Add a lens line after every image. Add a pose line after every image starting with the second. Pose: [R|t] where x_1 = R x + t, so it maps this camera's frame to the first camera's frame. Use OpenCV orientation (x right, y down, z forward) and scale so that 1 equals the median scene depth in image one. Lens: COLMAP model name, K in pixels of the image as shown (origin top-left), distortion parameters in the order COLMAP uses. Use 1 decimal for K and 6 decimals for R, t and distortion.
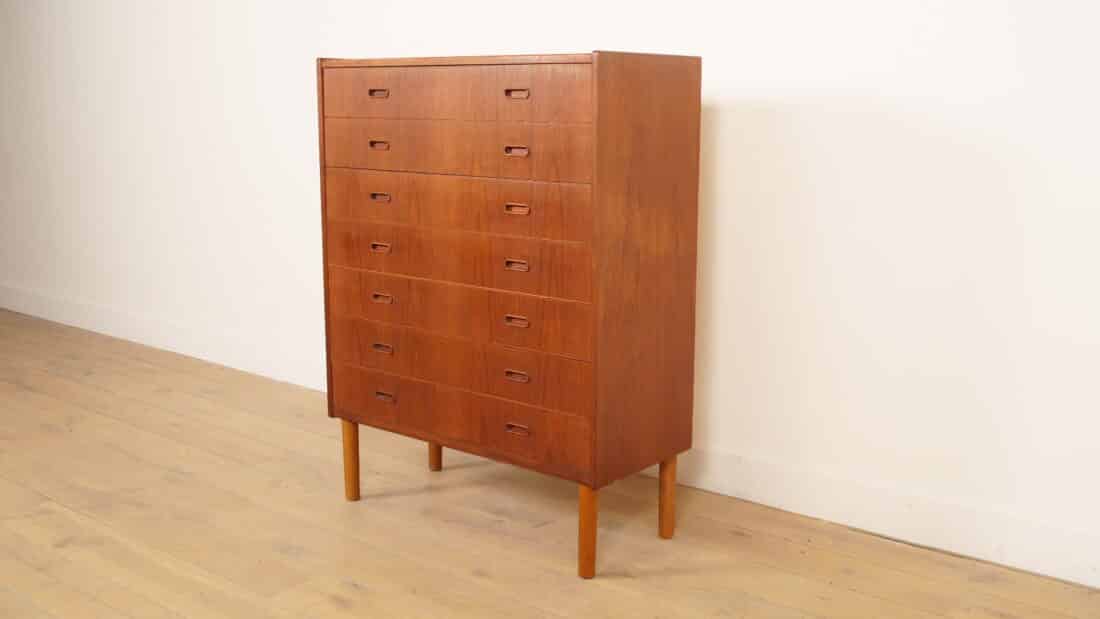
lens RADIAL K [[1143.7, 0, 550.0], [0, 1143.7, 309.5], [0, 0, 1]] dist [-0.006875, -0.012928]
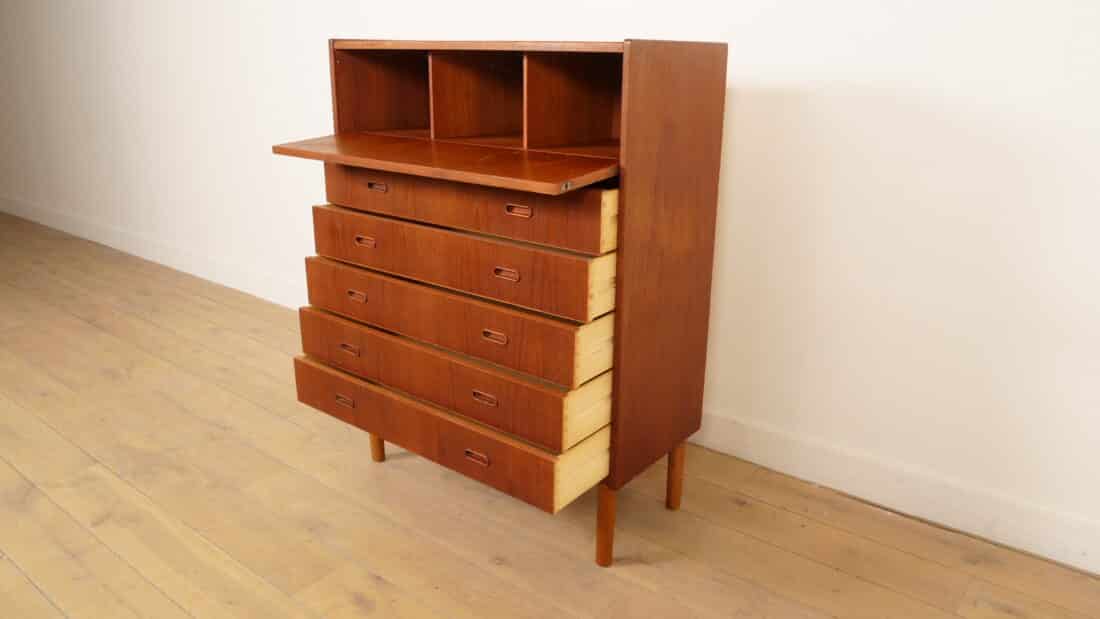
lens RADIAL K [[795.7, 0, 550.0], [0, 795.7, 309.5], [0, 0, 1]] dist [-0.031619, 0.002472]
pose [[0.999713, -0.001628, 0.023902, -0.032186], [-0.001594, 0.990959, 0.134155, -0.086839], [-0.023904, -0.134155, 0.990672, 0.311111]]
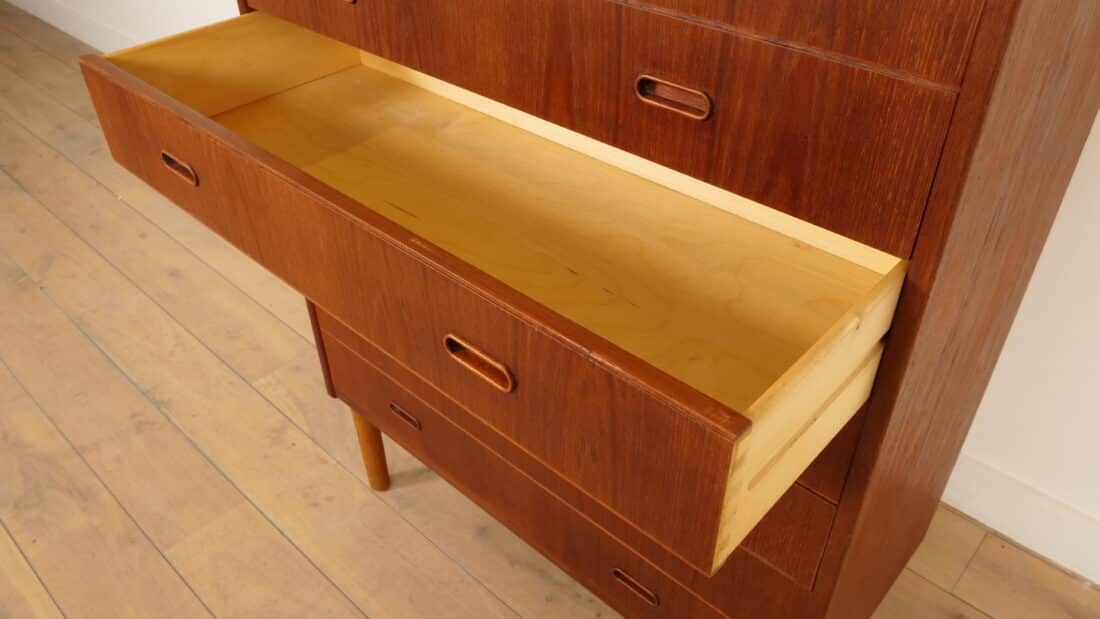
lens RADIAL K [[836.1, 0, 550.0], [0, 836.1, 309.5], [0, 0, 1]] dist [-0.037656, 0.000407]
pose [[0.997690, 0.025098, -0.063121, -0.044658], [0.006123, 0.892222, 0.451555, -0.182867], [0.067651, -0.450899, 0.890008, 0.688988]]
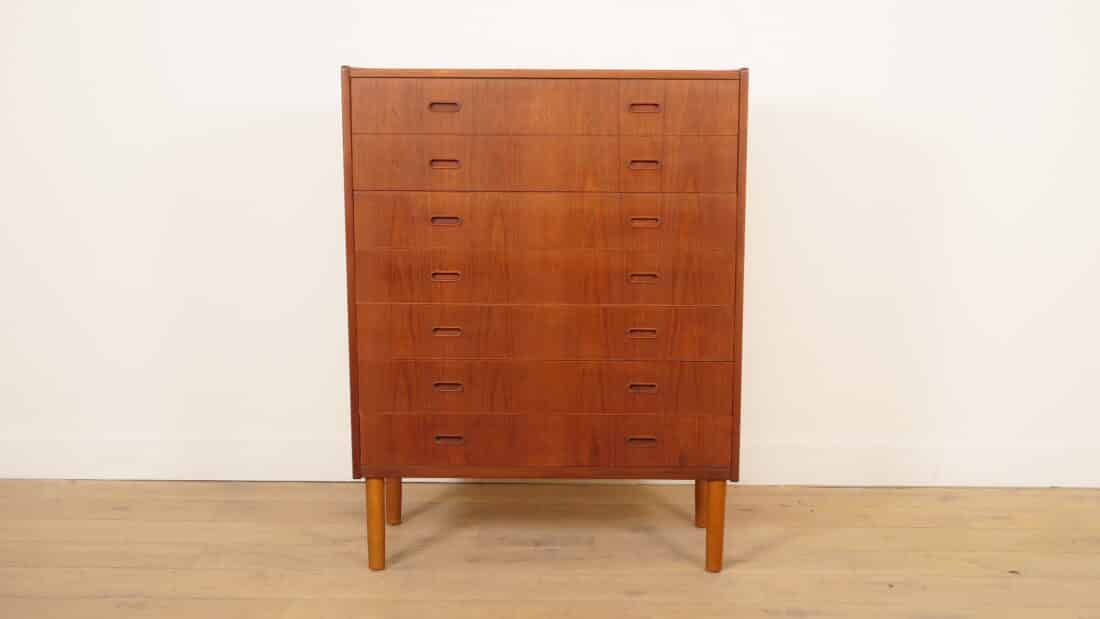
lens RADIAL K [[1249.4, 0, 550.0], [0, 1249.4, 309.5], [0, 0, 1]] dist [0.011527, 0.003990]
pose [[0.782088, -0.099848, 0.615117, -0.735675], [0.112170, 0.993514, 0.018652, -0.038761], [-0.612990, 0.054410, 0.788215, 0.176358]]
